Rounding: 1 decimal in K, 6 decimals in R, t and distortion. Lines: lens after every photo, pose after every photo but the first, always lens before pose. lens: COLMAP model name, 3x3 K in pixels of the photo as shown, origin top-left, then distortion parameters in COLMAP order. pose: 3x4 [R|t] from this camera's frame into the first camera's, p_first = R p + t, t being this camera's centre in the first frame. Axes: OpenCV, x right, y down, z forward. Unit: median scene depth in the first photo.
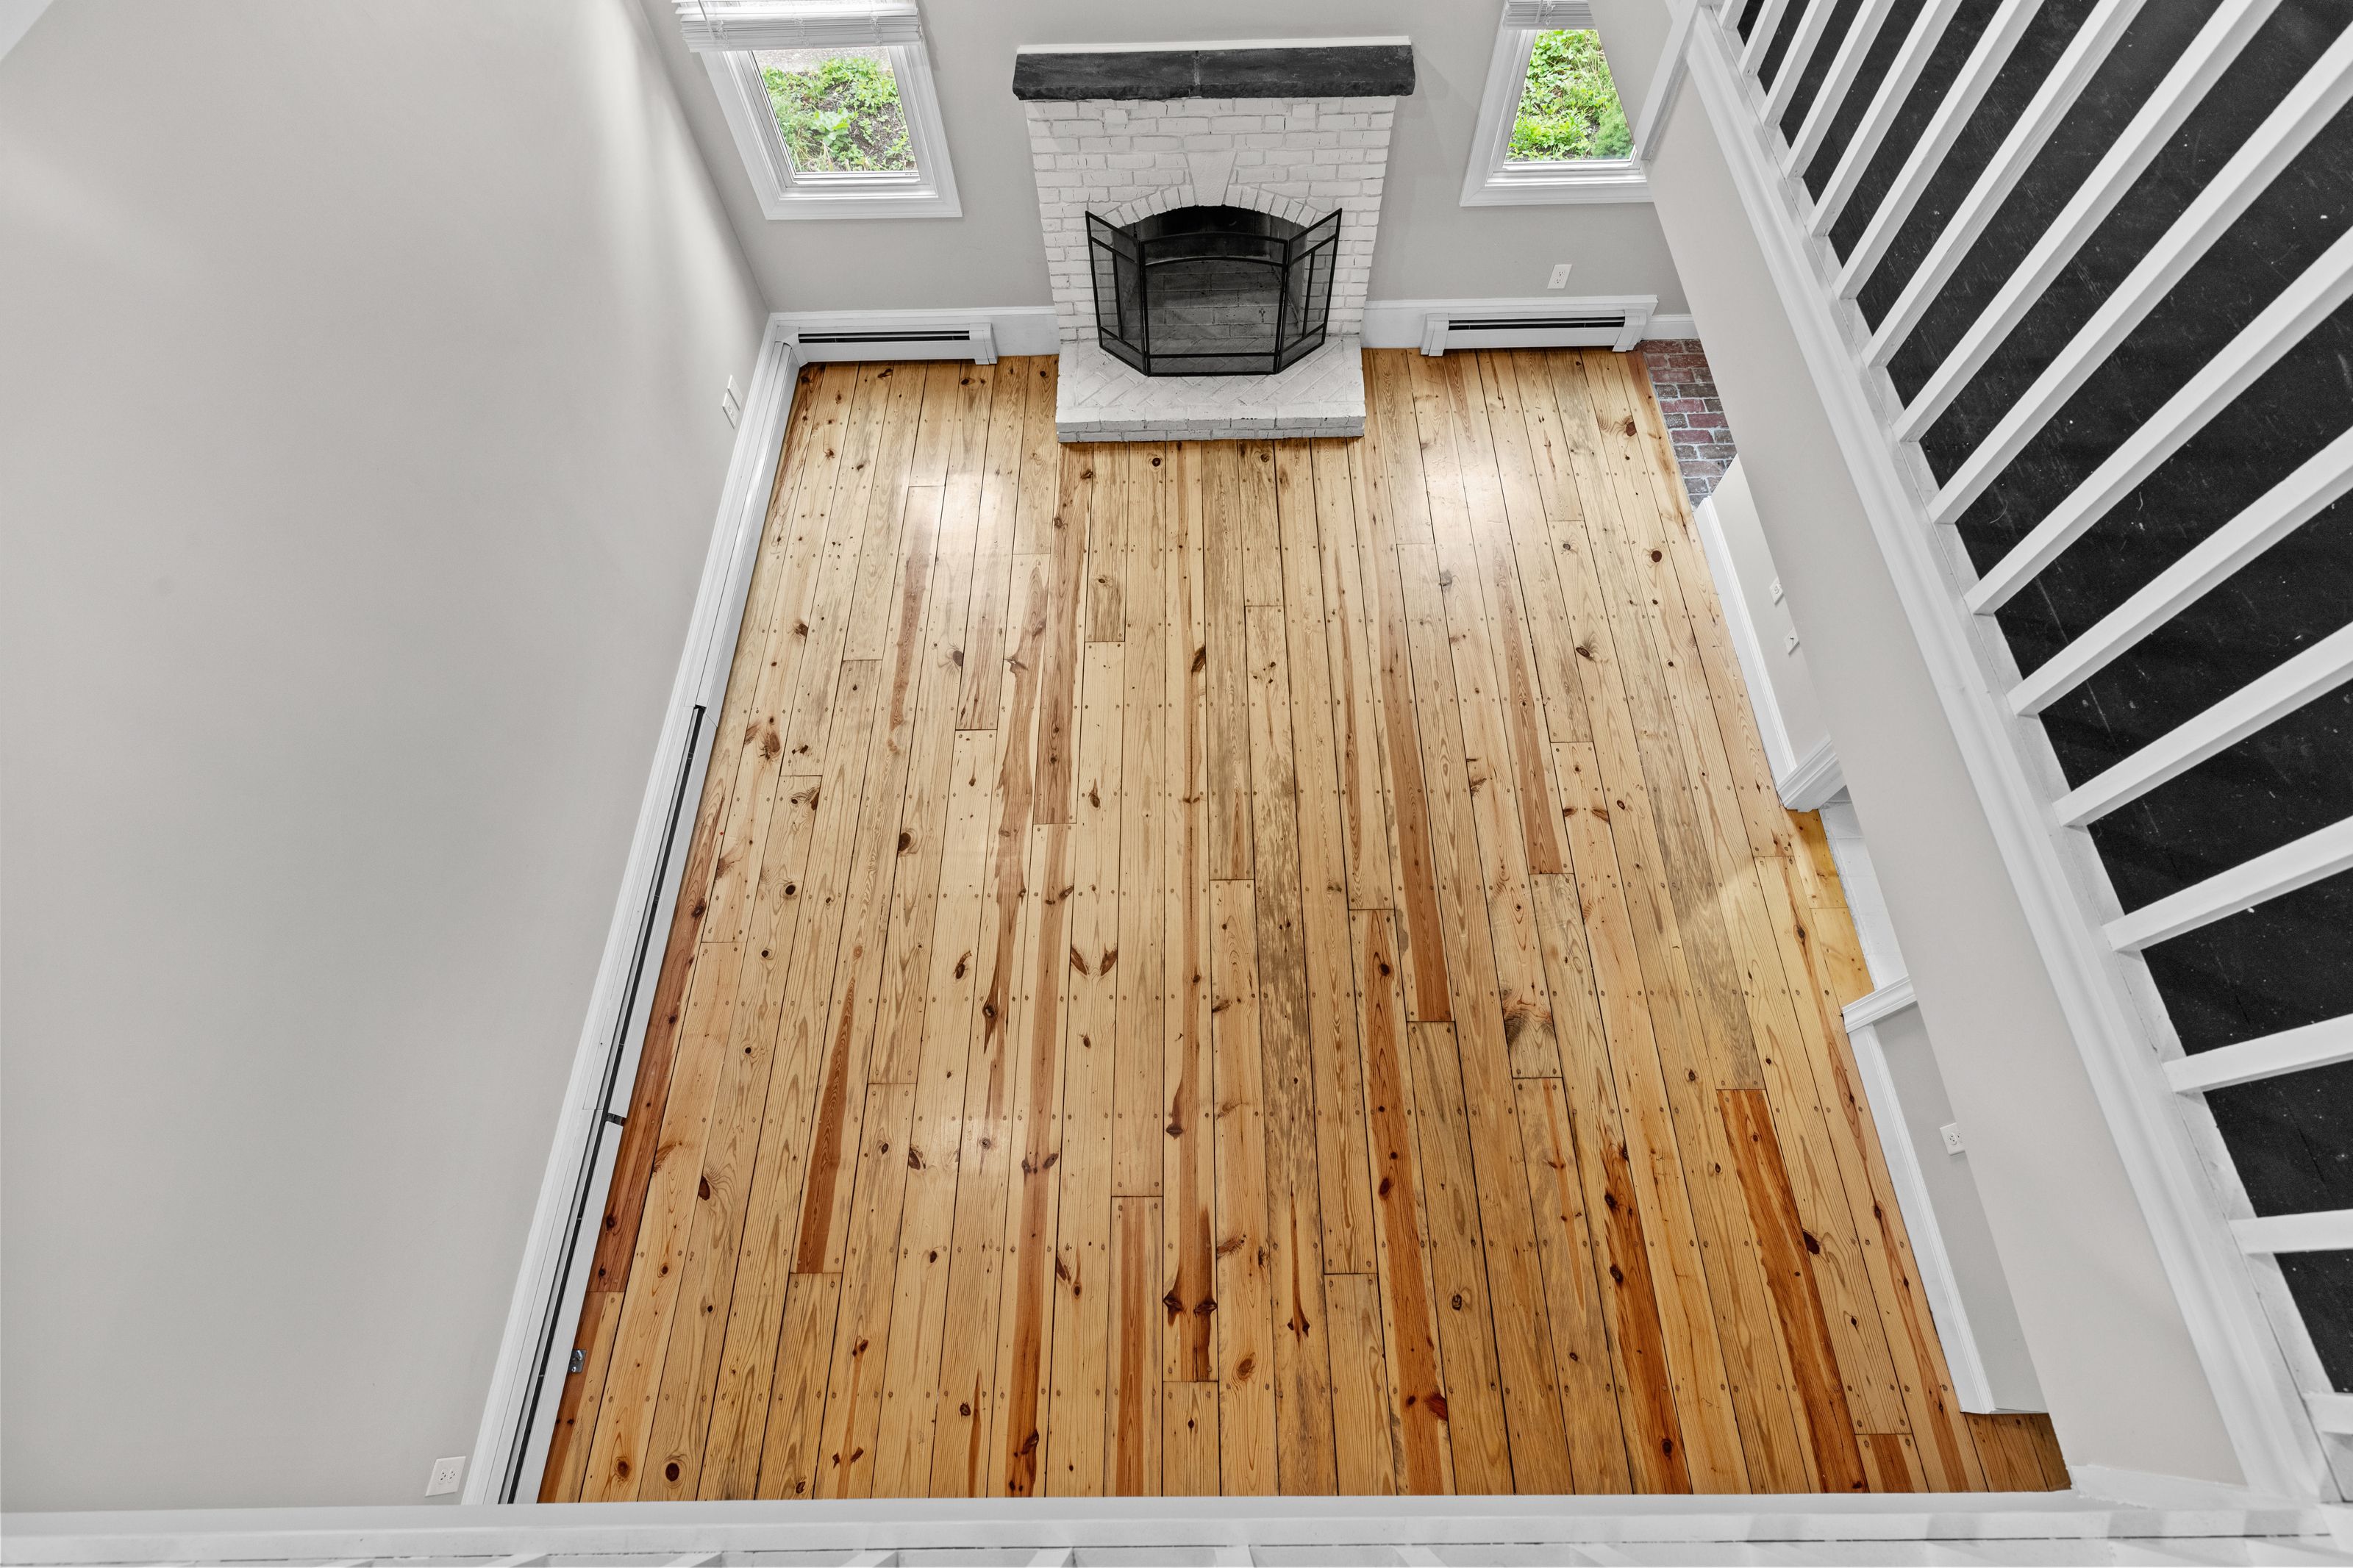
lens RADIAL K [[1056.6, 0, 1178.2], [0, 1056.6, 795.4], [0, 0, 1]] dist [0.006870, -0.001150]
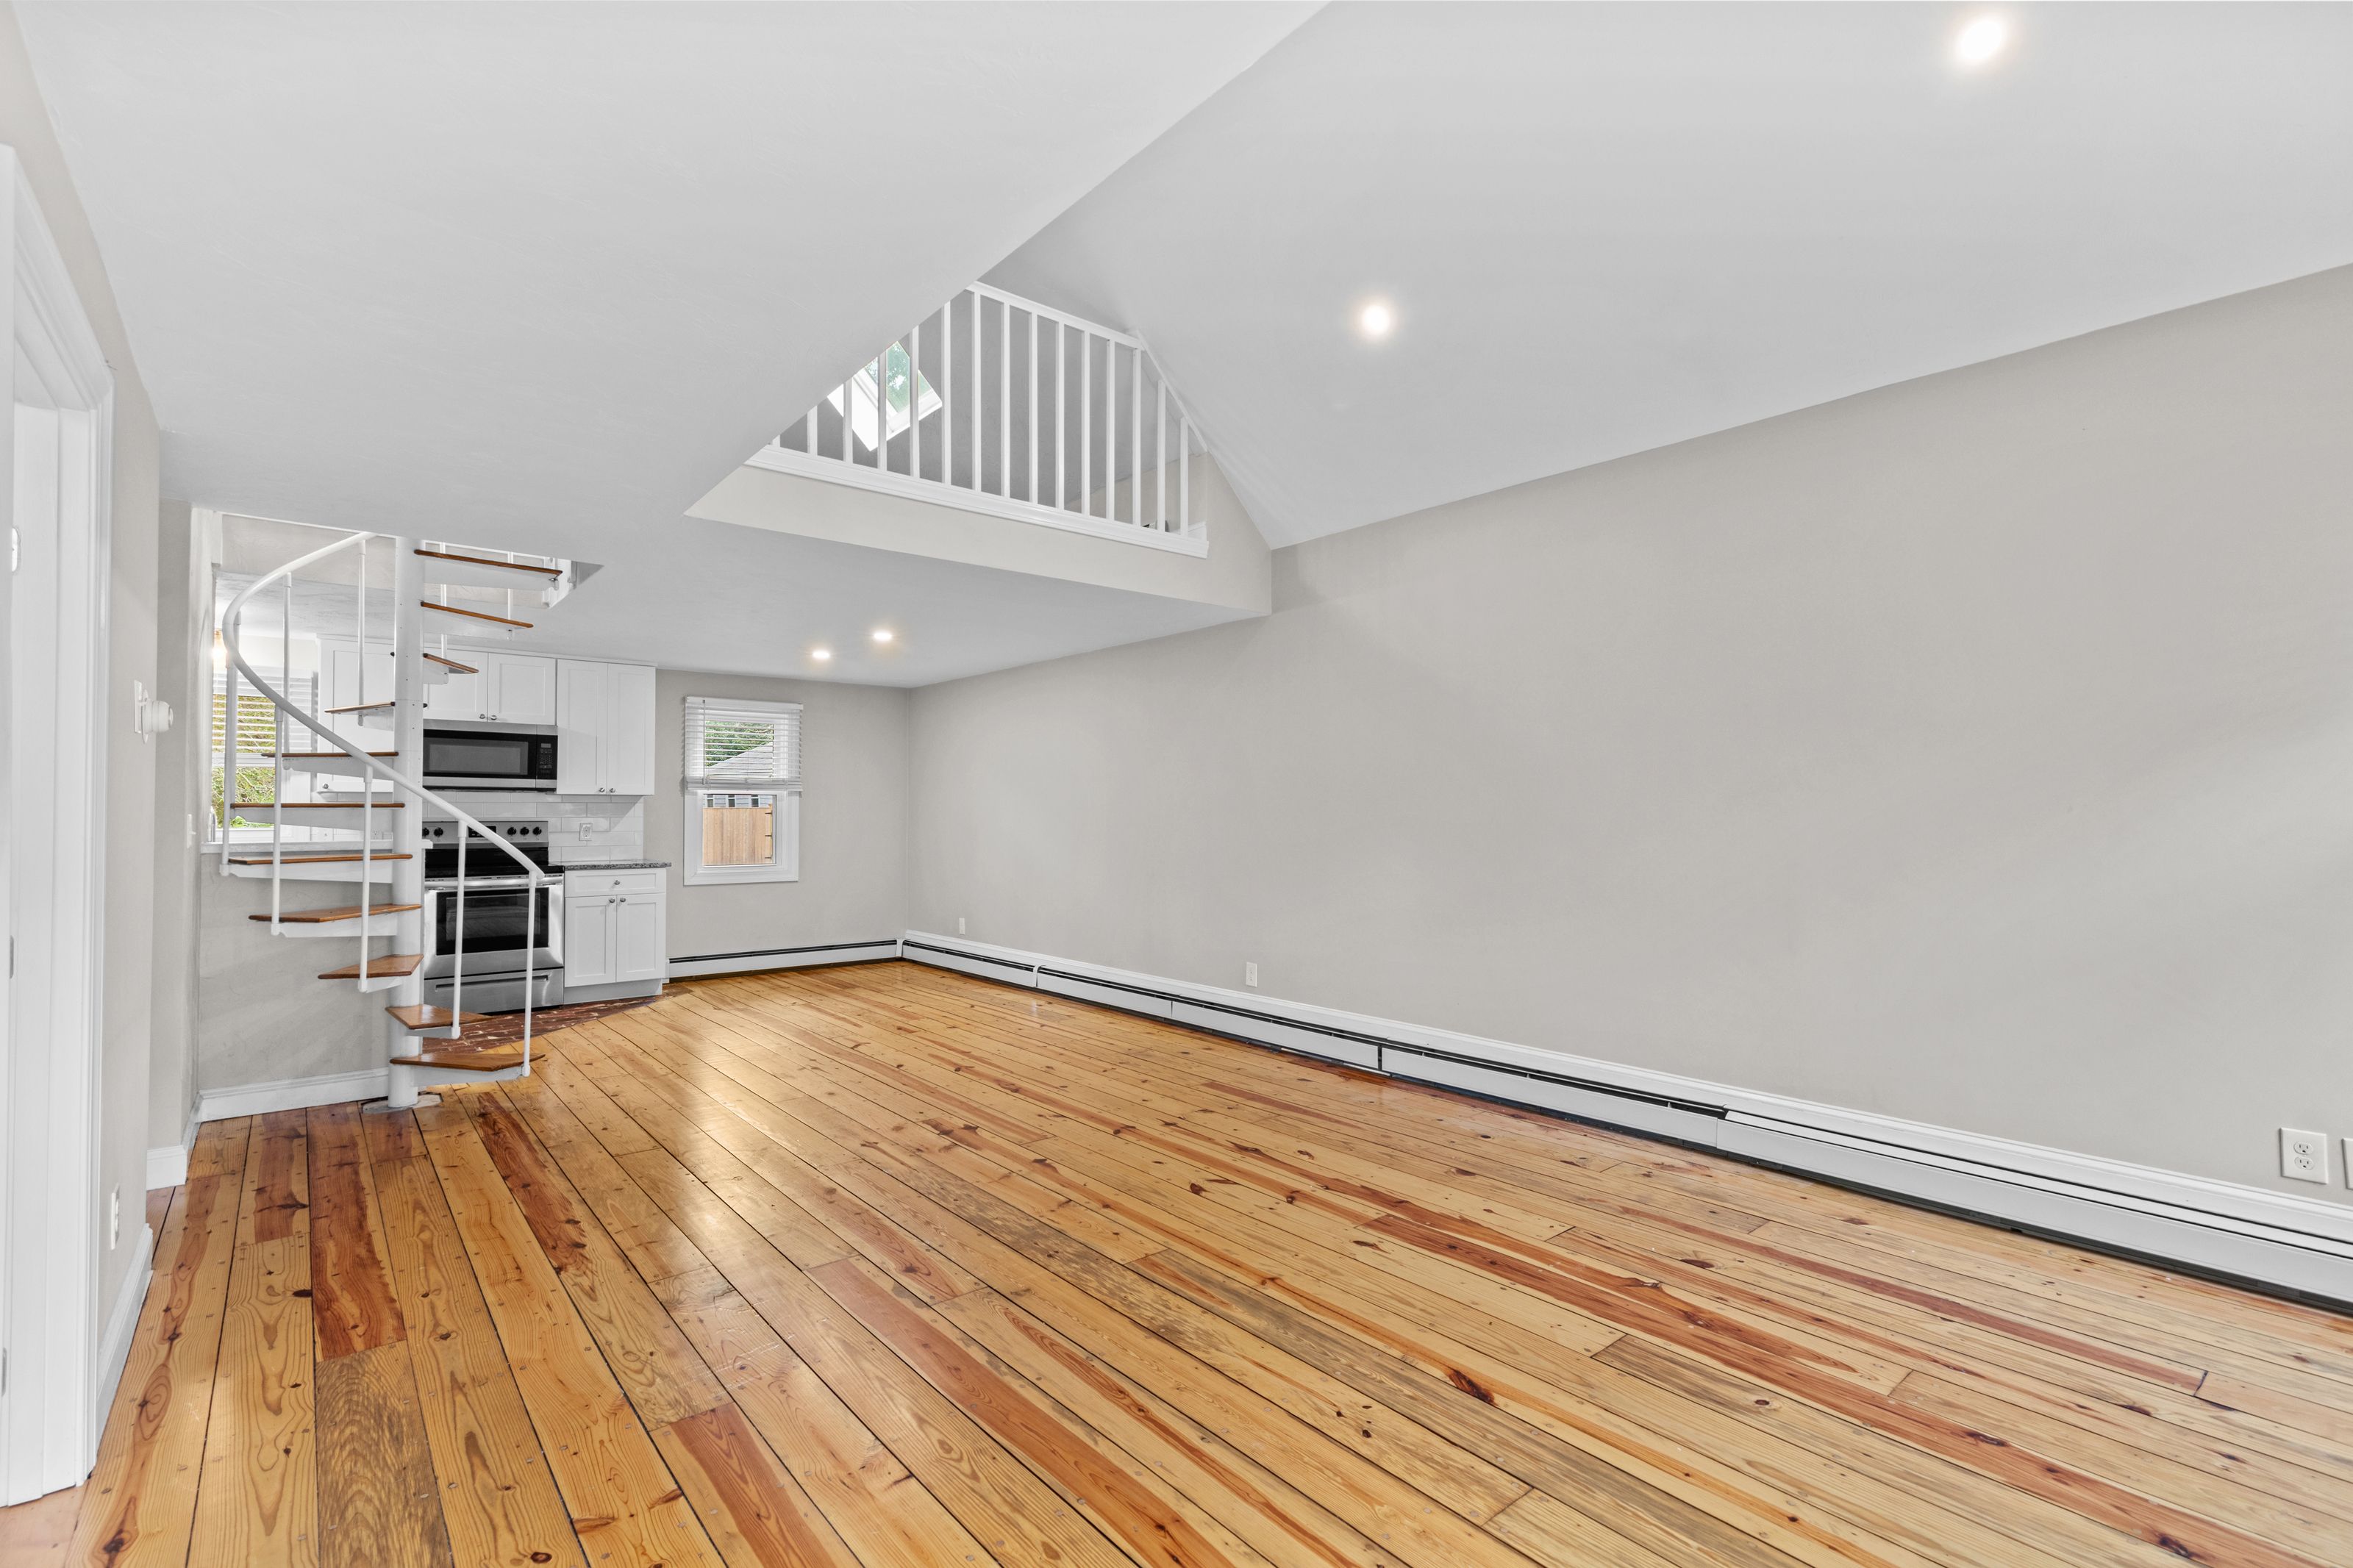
lens RADIAL K [[1056.6, 0, 1189.5], [0, 1056.6, 798.4], [0, 0, 1]] dist [0.006870, -0.001150]
pose [[-0.766462, 0.013160, -0.642155, 0.504848], [-0.562295, 0.469451, 0.680764, -0.599740], [0.310419, 0.882860, -0.352417, 0.989368]]
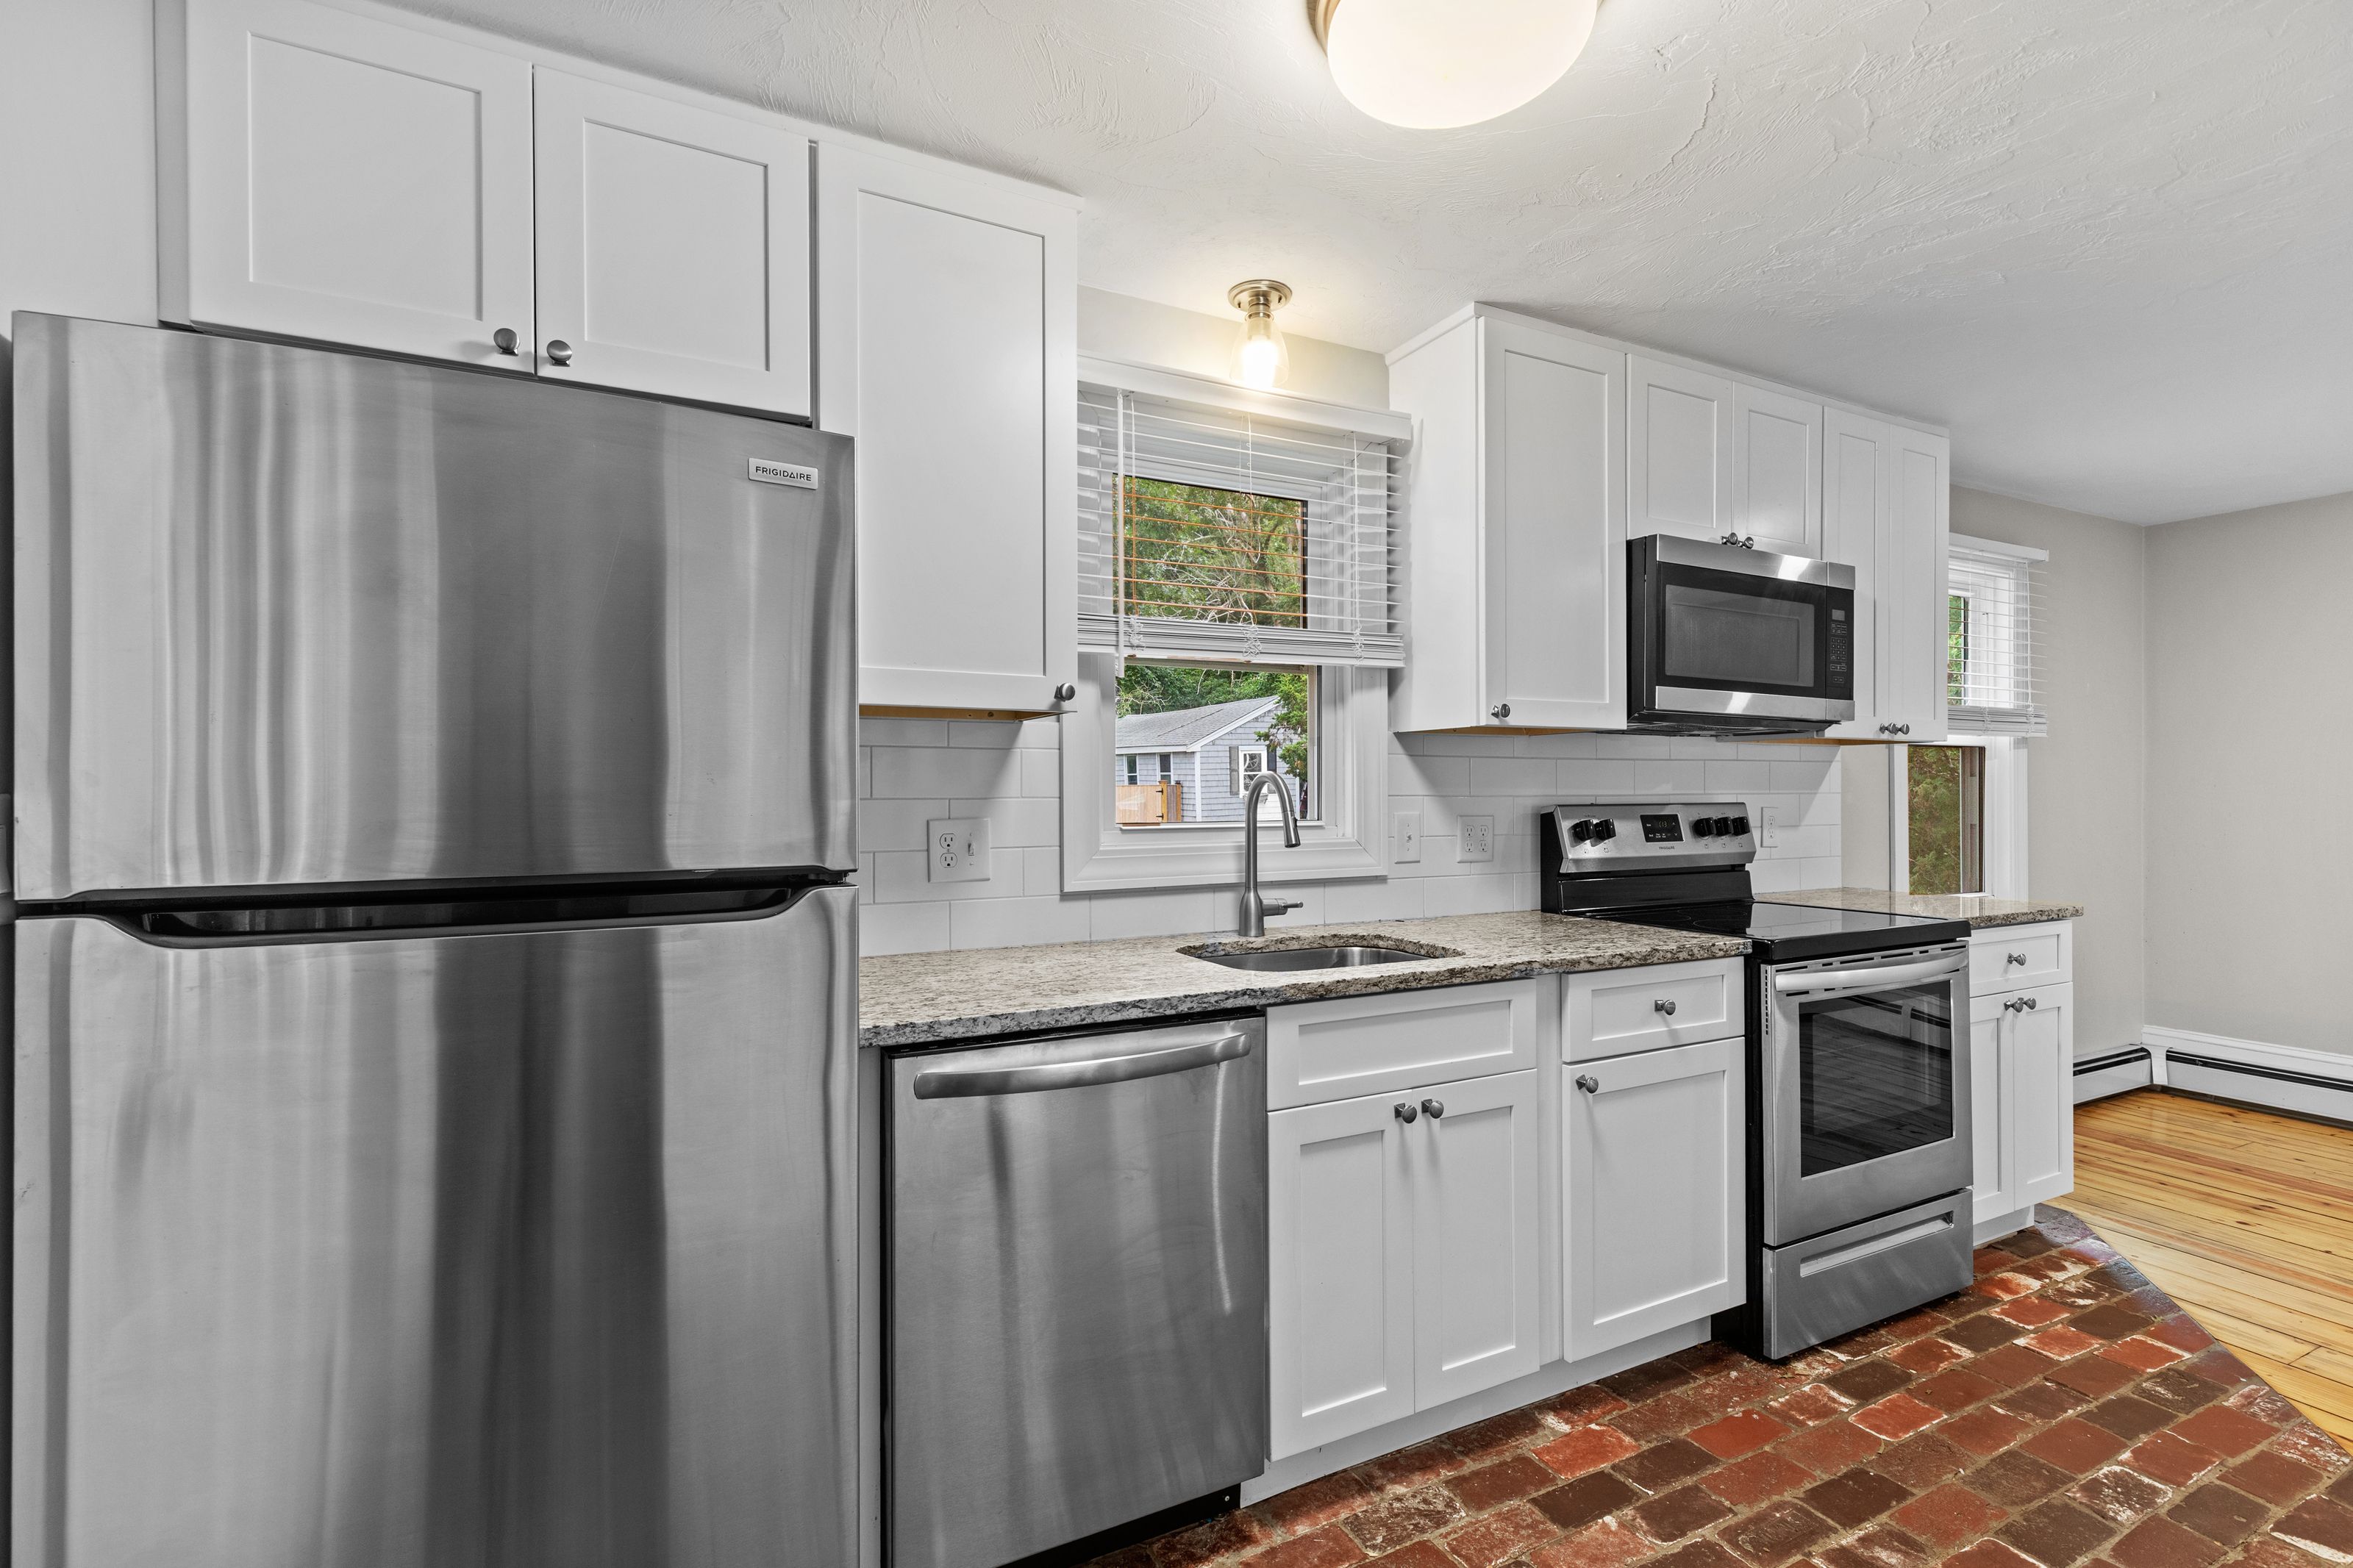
lens RADIAL K [[1056.6, 0, 1183.0], [0, 1056.6, 794.3], [0, 0, 1]] dist [0.006870, -0.001150]
pose [[-0.898079, 0.027559, -0.438970, 0.895996], [-0.378944, 0.458176, 0.804037, 0.810053], [0.223284, 0.888434, -0.401035, 0.252271]]
